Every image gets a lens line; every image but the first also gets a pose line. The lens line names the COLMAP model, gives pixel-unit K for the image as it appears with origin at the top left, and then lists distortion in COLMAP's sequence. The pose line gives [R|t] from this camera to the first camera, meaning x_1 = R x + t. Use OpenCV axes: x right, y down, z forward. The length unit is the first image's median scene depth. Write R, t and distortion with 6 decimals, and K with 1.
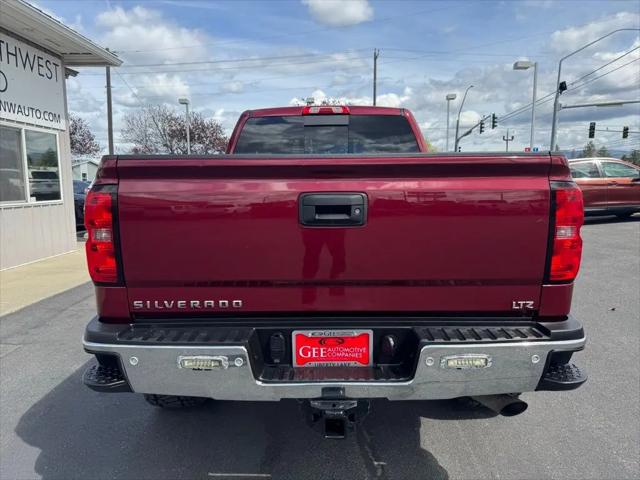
lens RADIAL K [[449.9, 0, 315.2], [0, 449.9, 244.3], [0, 0, 1]] dist [0.012619, -0.022566]
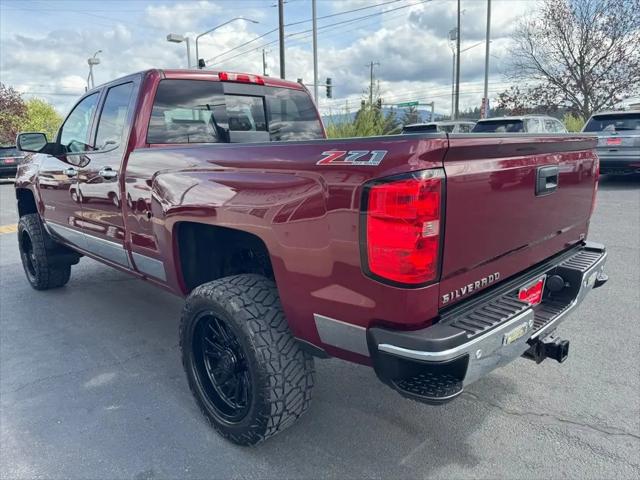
lens RADIAL K [[449.9, 0, 319.3], [0, 449.9, 241.2], [0, 0, 1]] dist [0.012619, -0.022566]
pose [[0.696949, -0.163788, 0.698166, -0.268264], [0.125323, 0.986404, 0.106304, -0.024947], [-0.706085, 0.013408, 0.708000, 0.121097]]
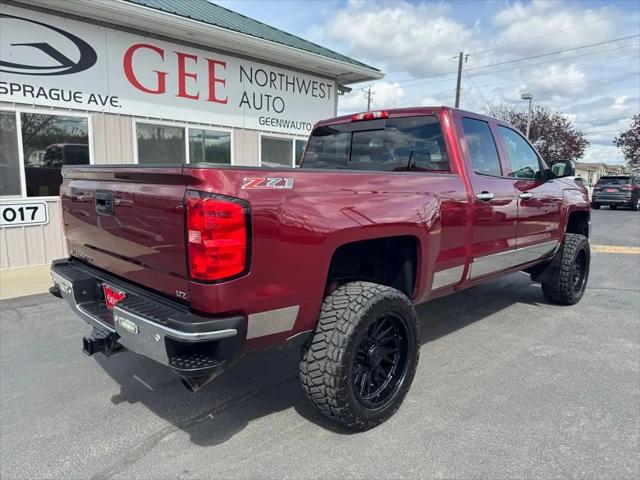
lens RADIAL K [[449.9, 0, 323.8], [0, 449.9, 252.6], [0, 0, 1]] dist [0.012619, -0.022566]
pose [[0.725677, 0.128194, -0.675988, 0.331088], [-0.112984, 0.991355, 0.066711, -0.021039], [0.678696, 0.027966, 0.733887, 0.086345]]
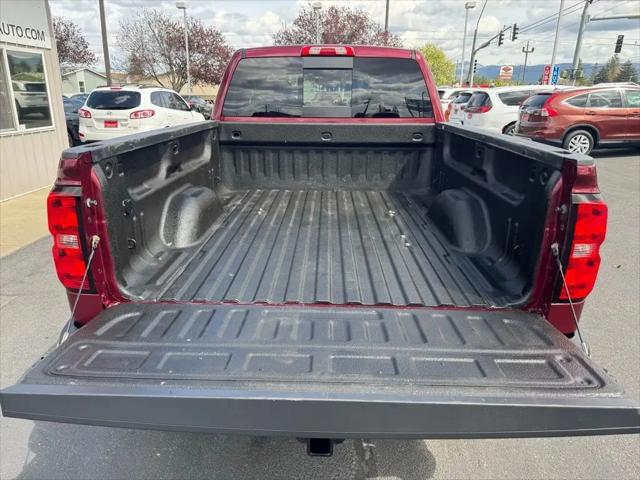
lens RADIAL K [[449.9, 0, 314.6], [0, 449.9, 240.9], [0, 0, 1]] dist [0.012619, -0.022566]
pose [[0.999755, 0.019974, -0.009556, 0.006447], [-0.017956, 0.983877, 0.177942, -0.040865], [0.012956, -0.177727, 0.983994, 0.024437]]
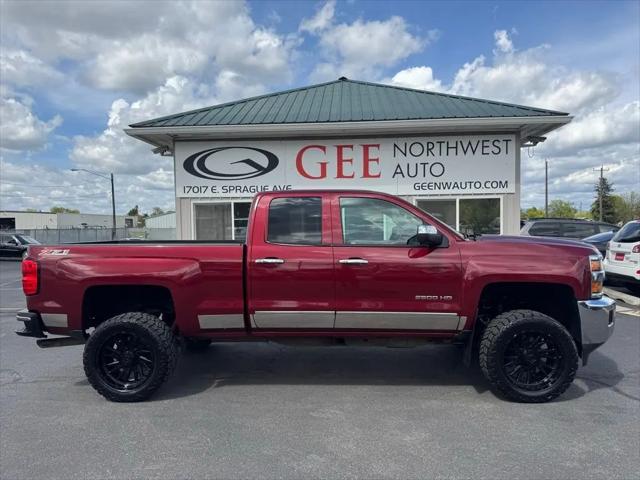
lens RADIAL K [[449.9, 0, 317.4], [0, 449.9, 241.9], [0, 0, 1]] dist [0.012619, -0.022566]
pose [[-0.036155, 0.031248, -0.998858, 0.680446], [-0.123175, 0.991750, 0.035484, -0.115165], [0.991726, 0.124318, -0.032008, 0.593315]]
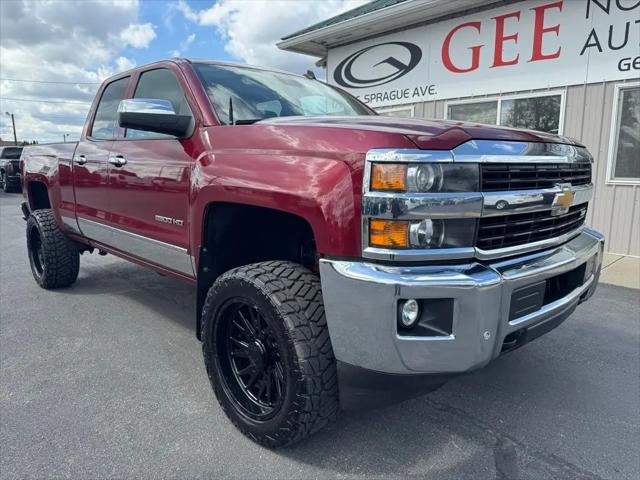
lens RADIAL K [[449.9, 0, 316.5], [0, 449.9, 246.5], [0, 0, 1]] dist [0.012619, -0.022566]
pose [[-0.708108, 0.129977, -0.694038, 0.301238], [-0.094022, 0.956803, 0.275114, -0.130567], [0.699816, 0.260065, -0.665300, 1.024802]]
